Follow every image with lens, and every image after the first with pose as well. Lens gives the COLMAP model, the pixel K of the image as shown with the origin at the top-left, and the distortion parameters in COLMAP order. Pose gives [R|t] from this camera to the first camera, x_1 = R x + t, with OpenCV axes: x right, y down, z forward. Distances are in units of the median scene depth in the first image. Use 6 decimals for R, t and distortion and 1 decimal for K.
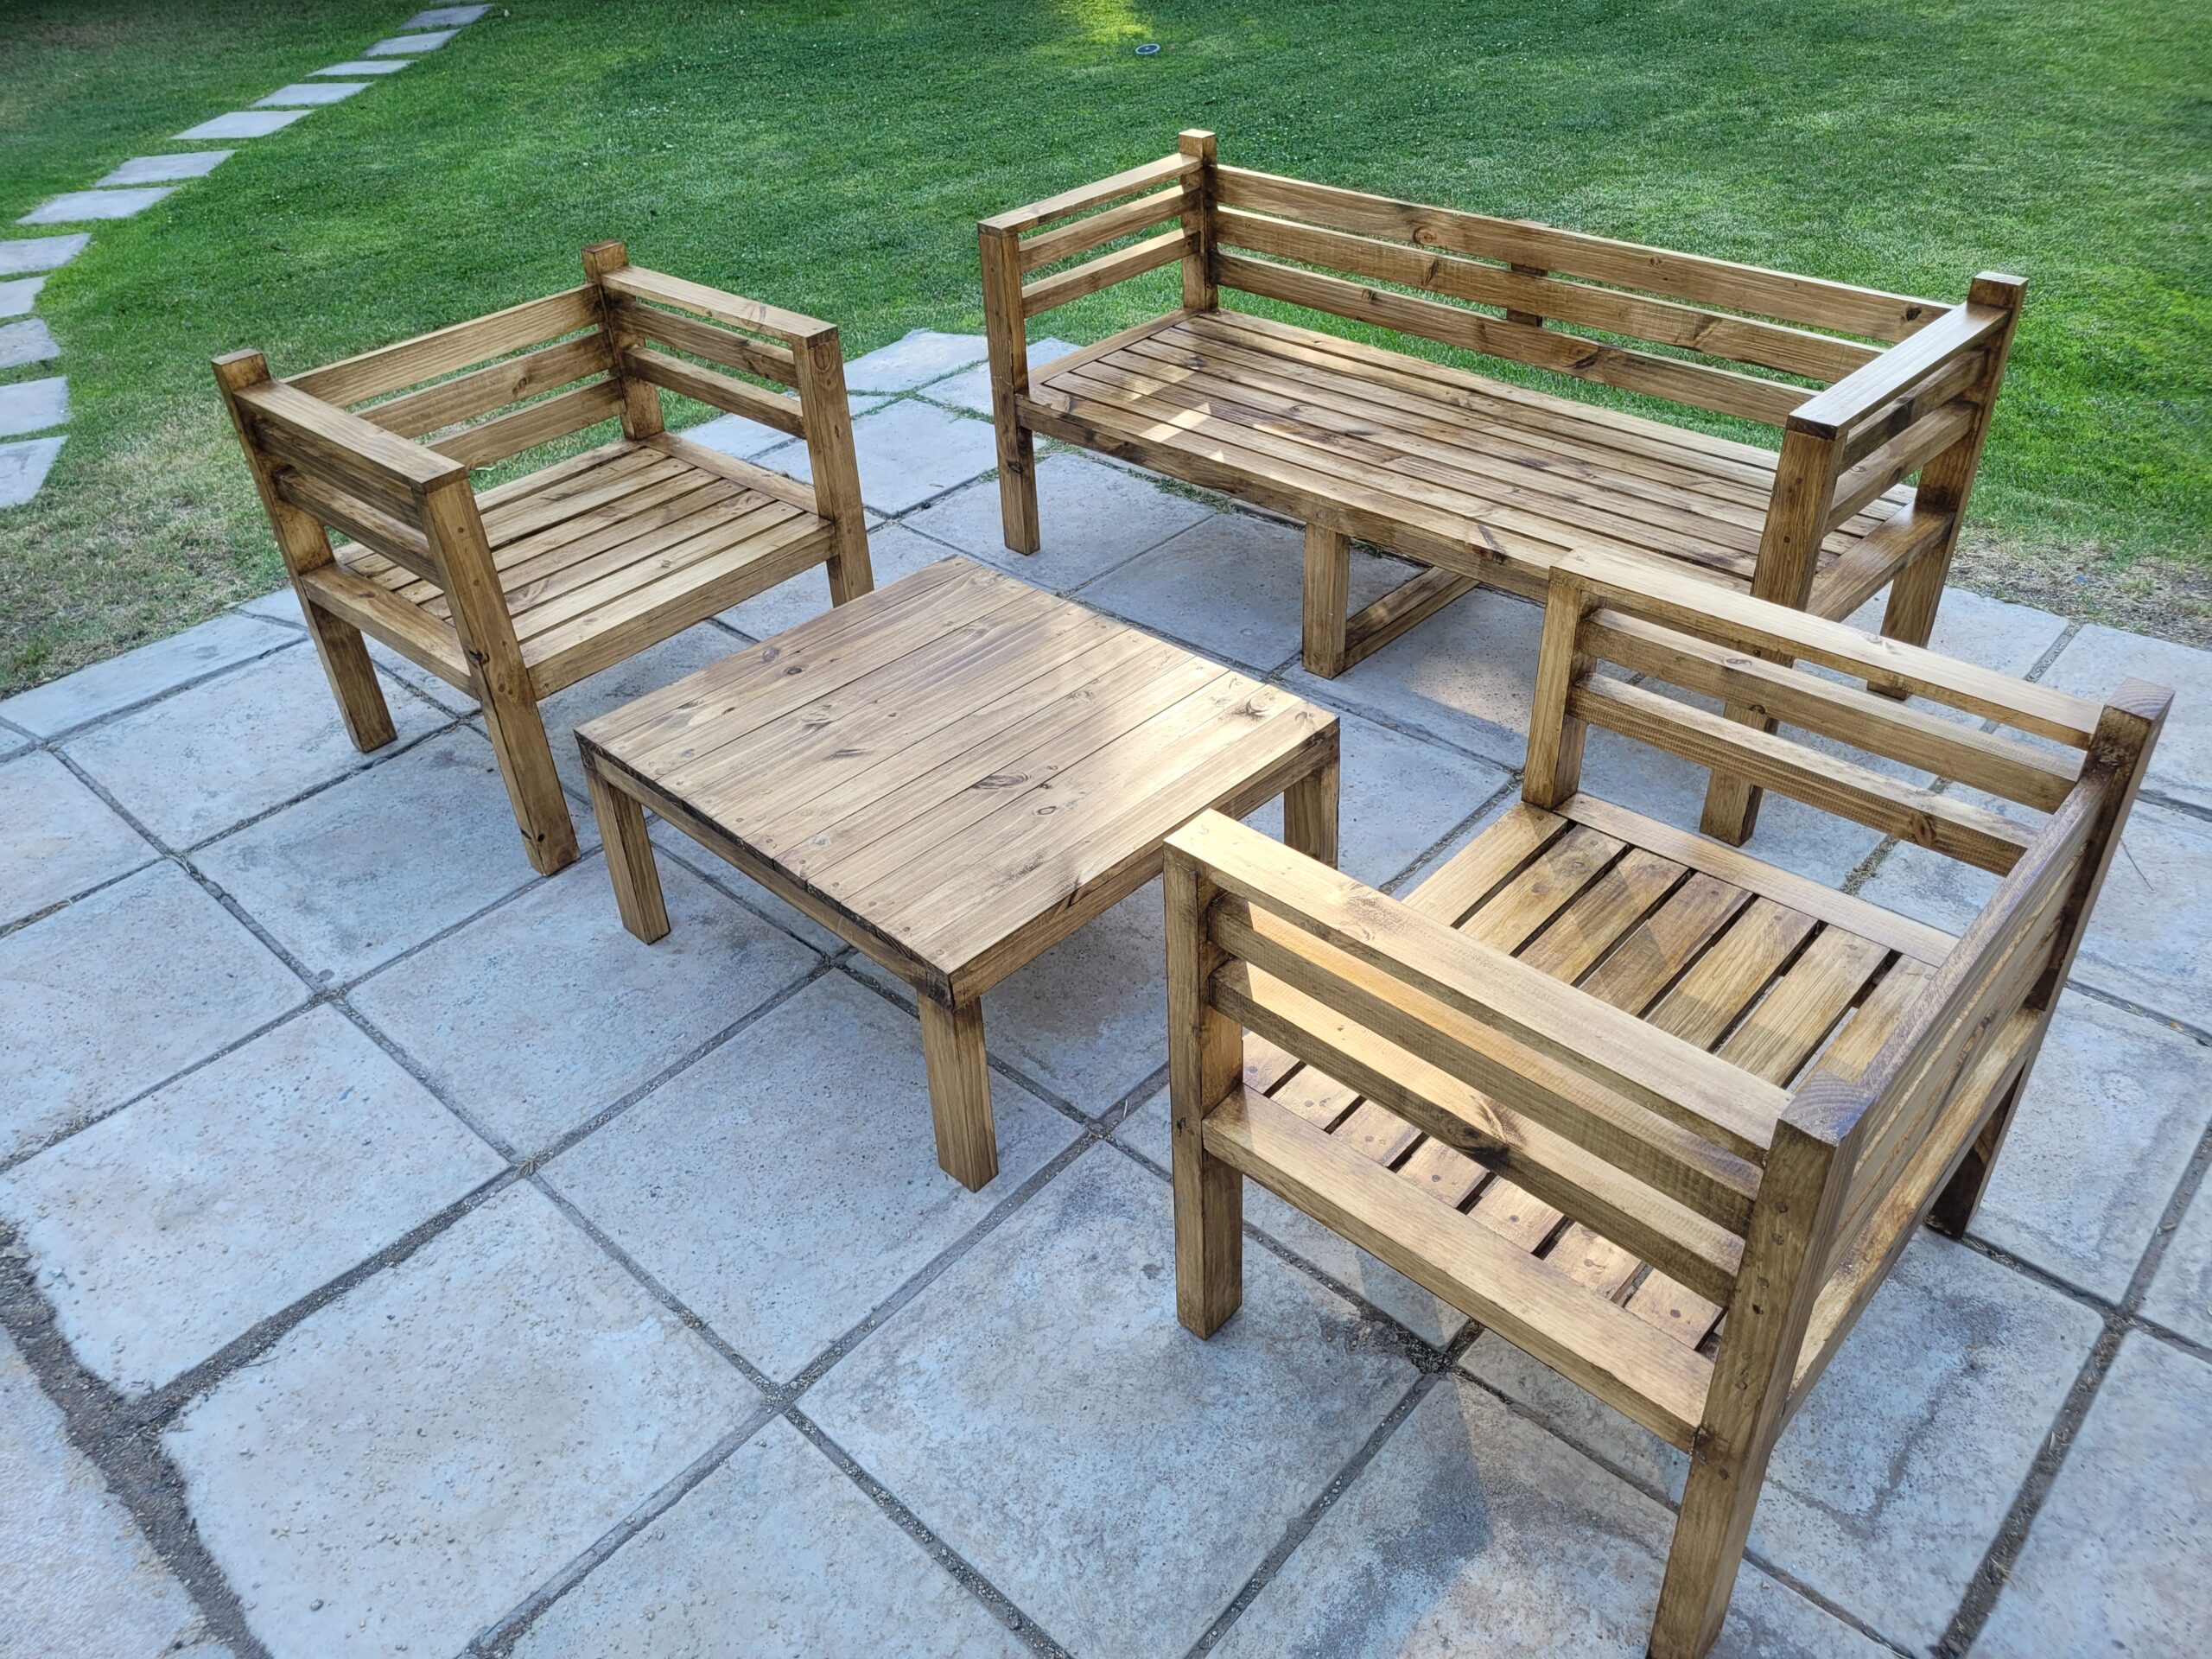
lens RADIAL K [[1656.5, 0, 1105.1], [0, 1656.5, 796.9], [0, 0, 1]] dist [0.054381, -0.048485]
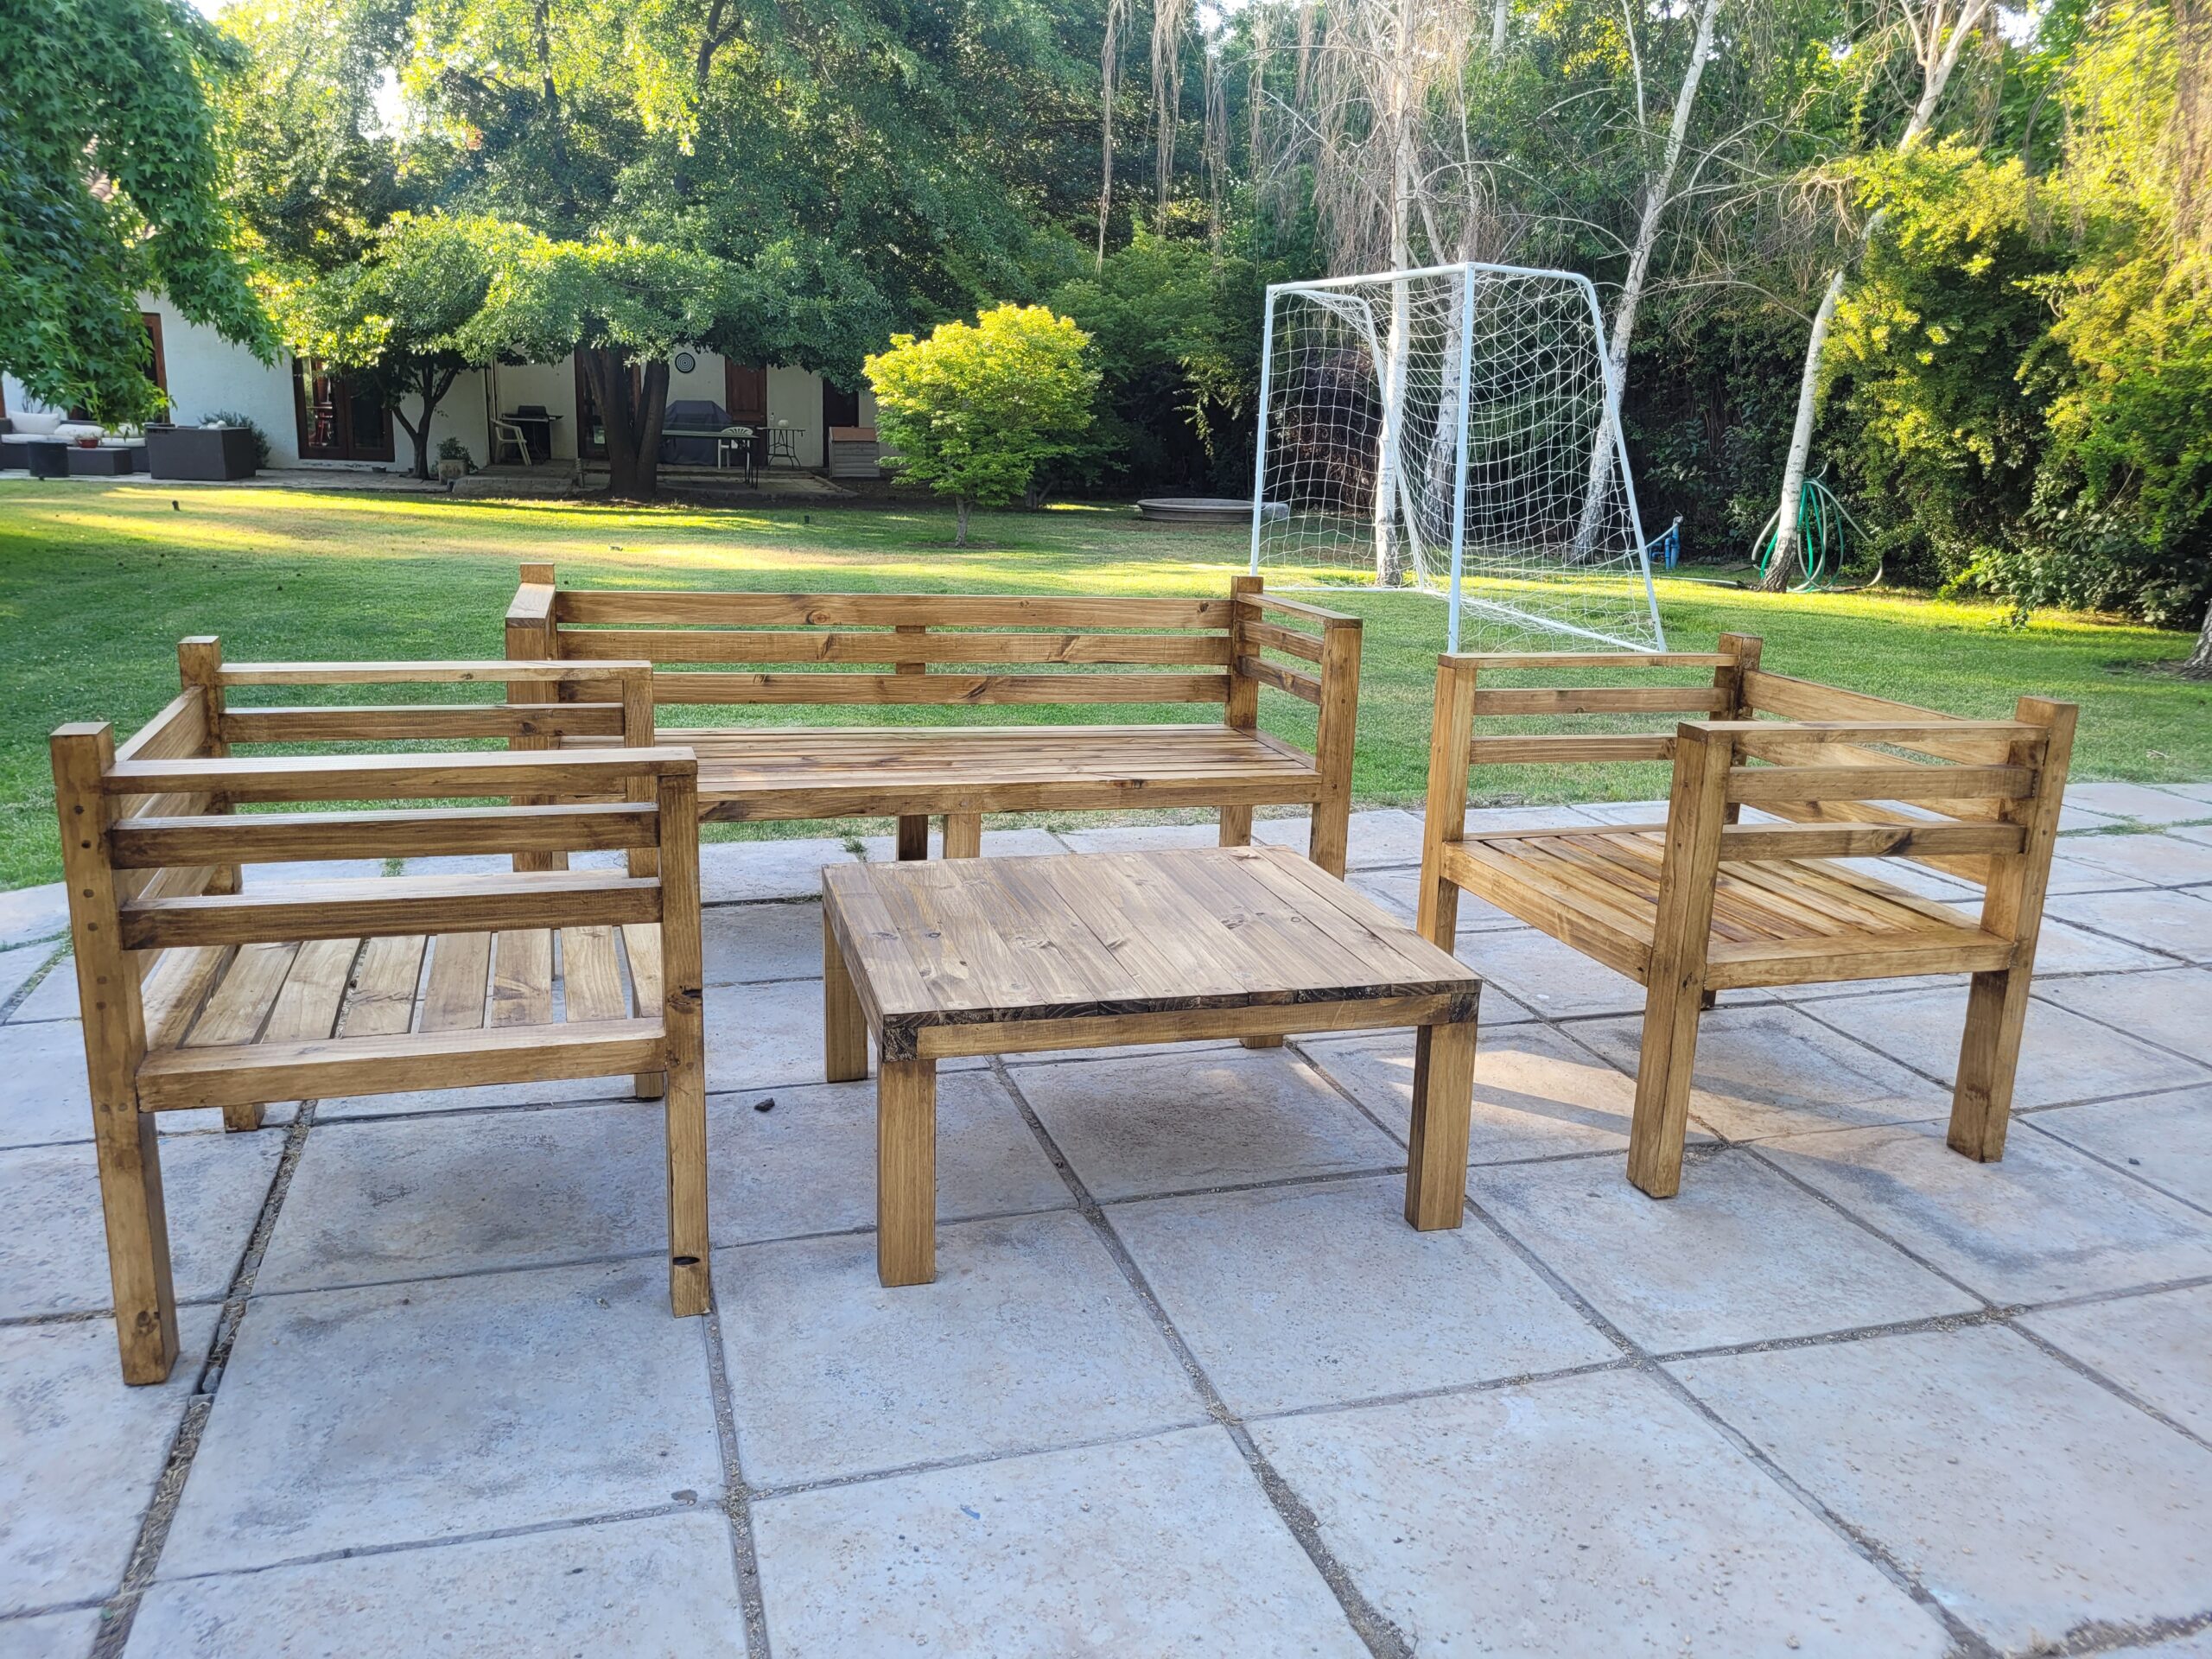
lens RADIAL K [[1656.5, 0, 1107.3], [0, 1656.5, 812.7], [0, 0, 1]] dist [0.054381, -0.048485]
pose [[0.498408, -0.132434, 0.856767, -0.805223], [0.445304, 0.887038, -0.121934, 0.018428], [-0.743837, 0.442295, 0.501081, 0.367529]]
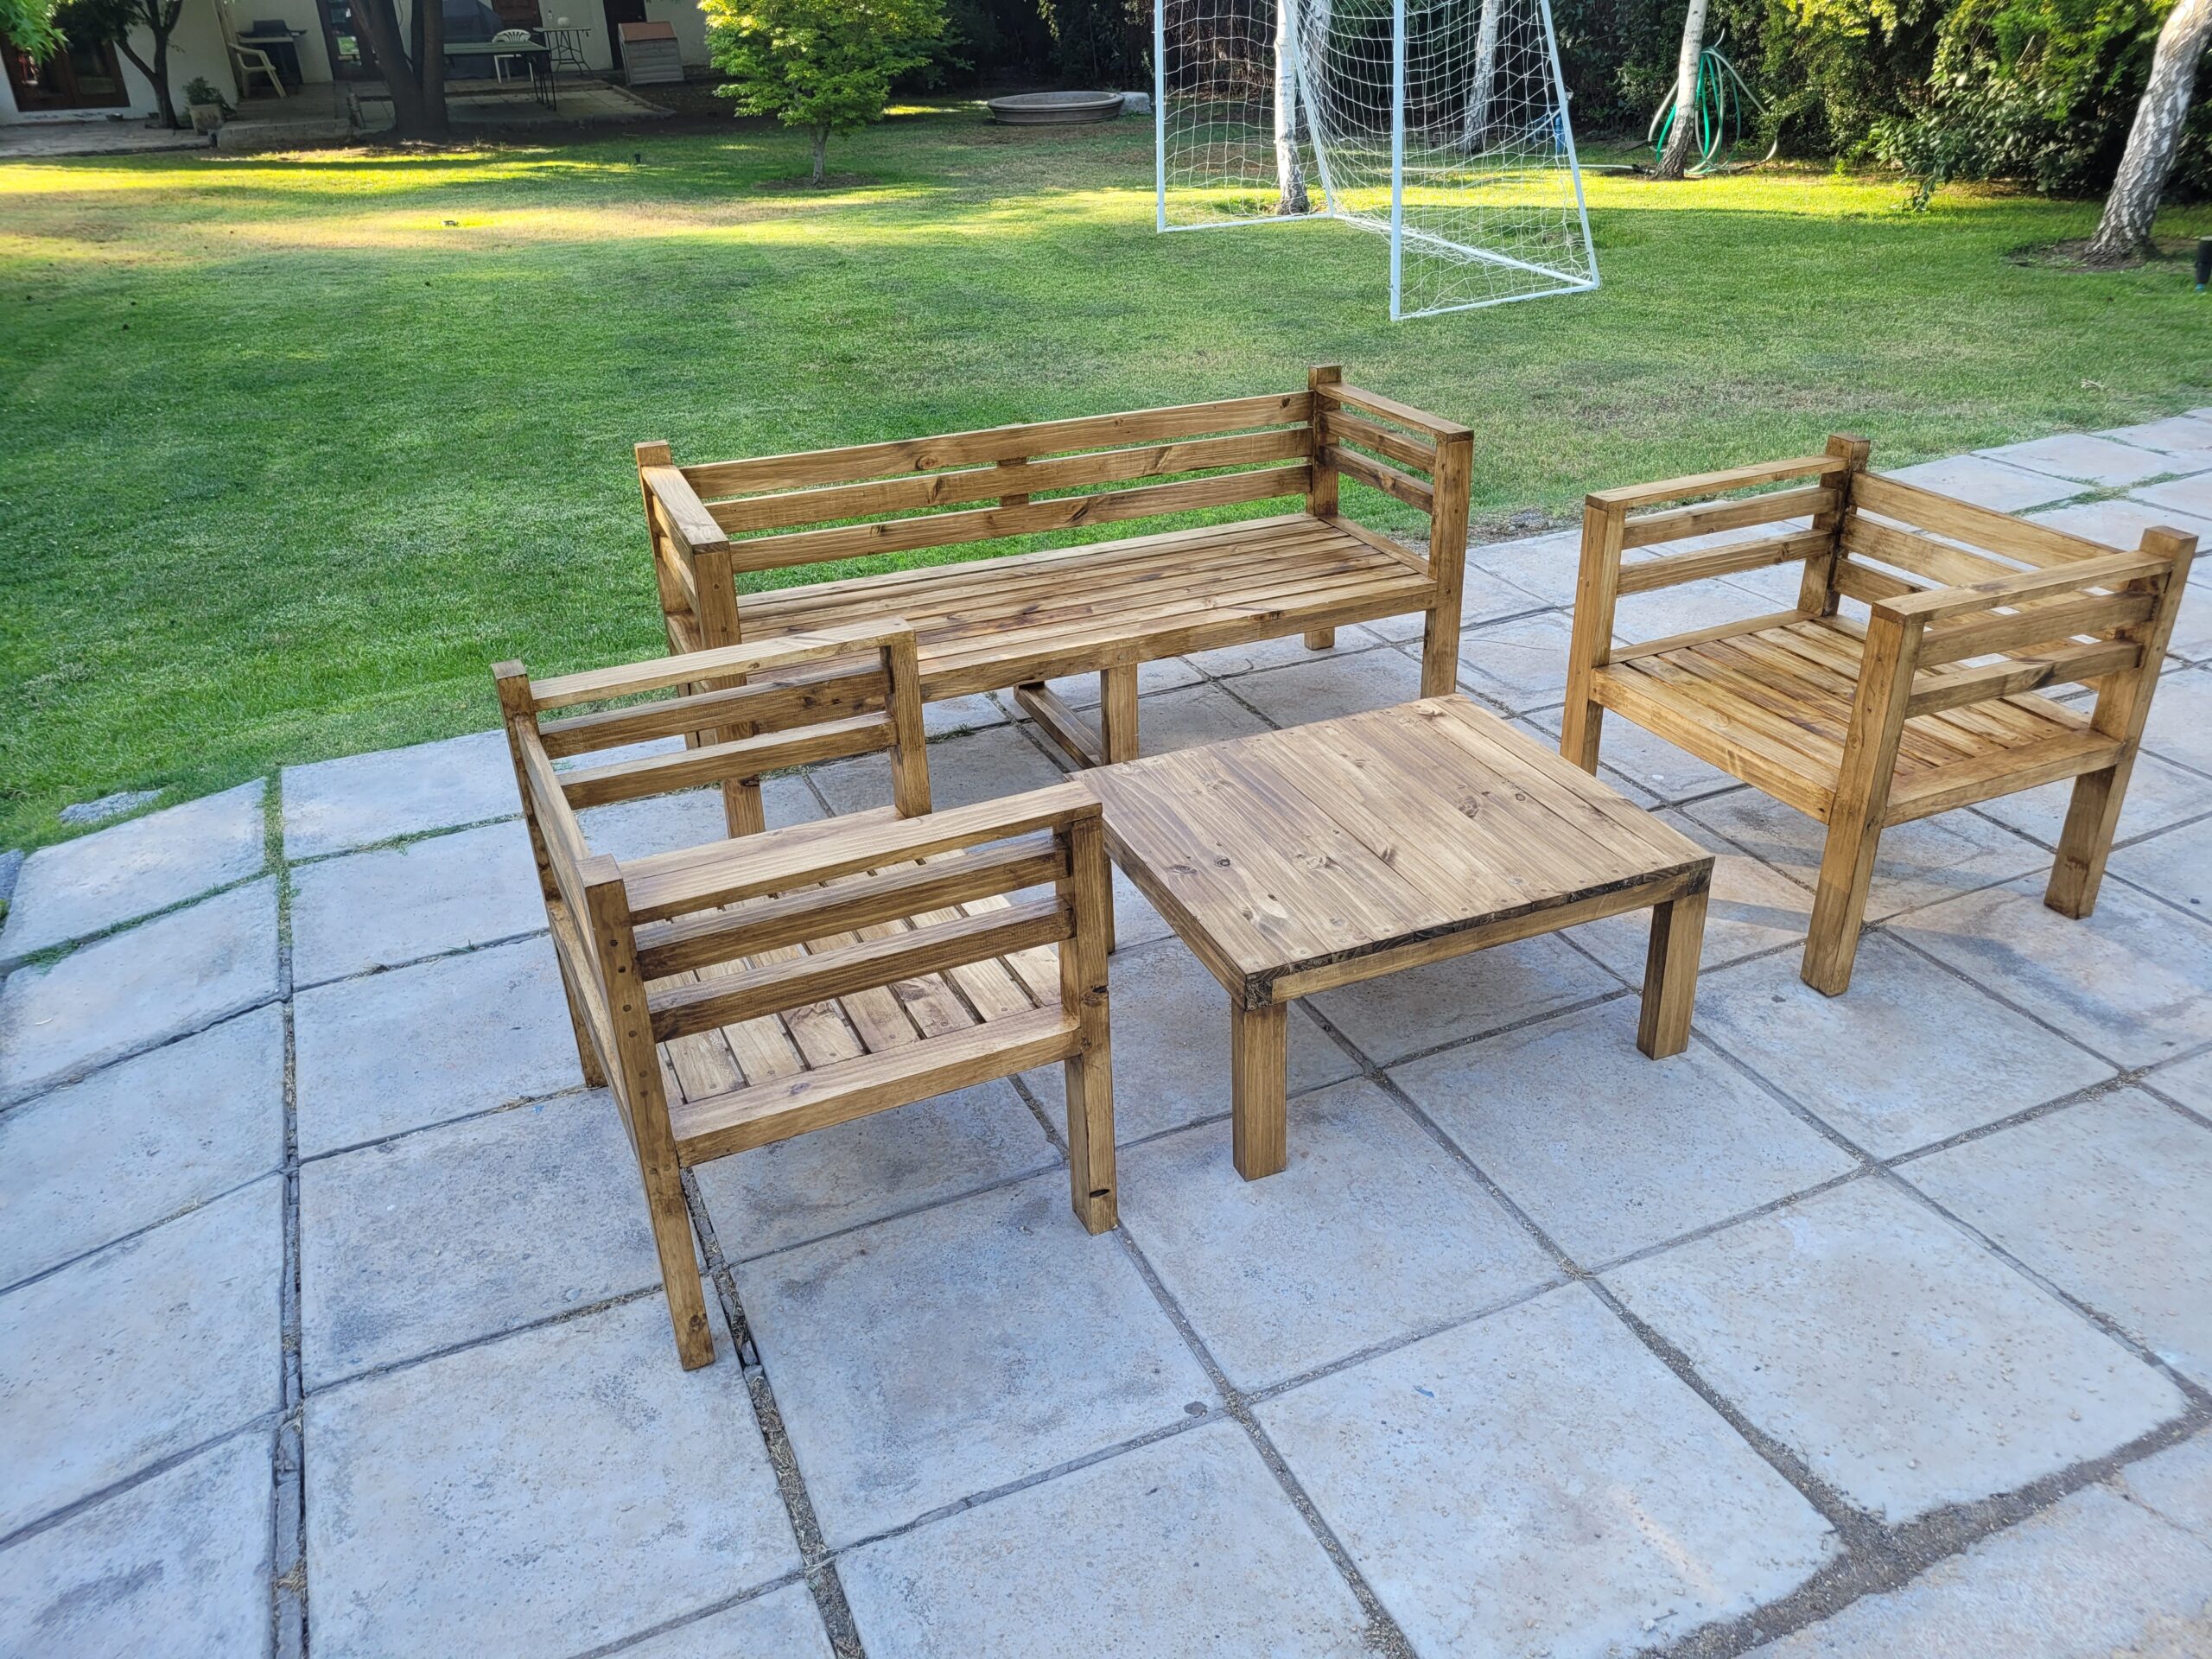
lens RADIAL K [[1656.5, 0, 1123.7], [0, 1656.5, 833.2], [0, 0, 1]] dist [0.054381, -0.048485]
pose [[0.392099, -0.391817, 0.832309, -0.926575], [0.532415, 0.834484, 0.142022, -0.235595], [-0.750196, 0.387447, 0.535809, 0.414930]]
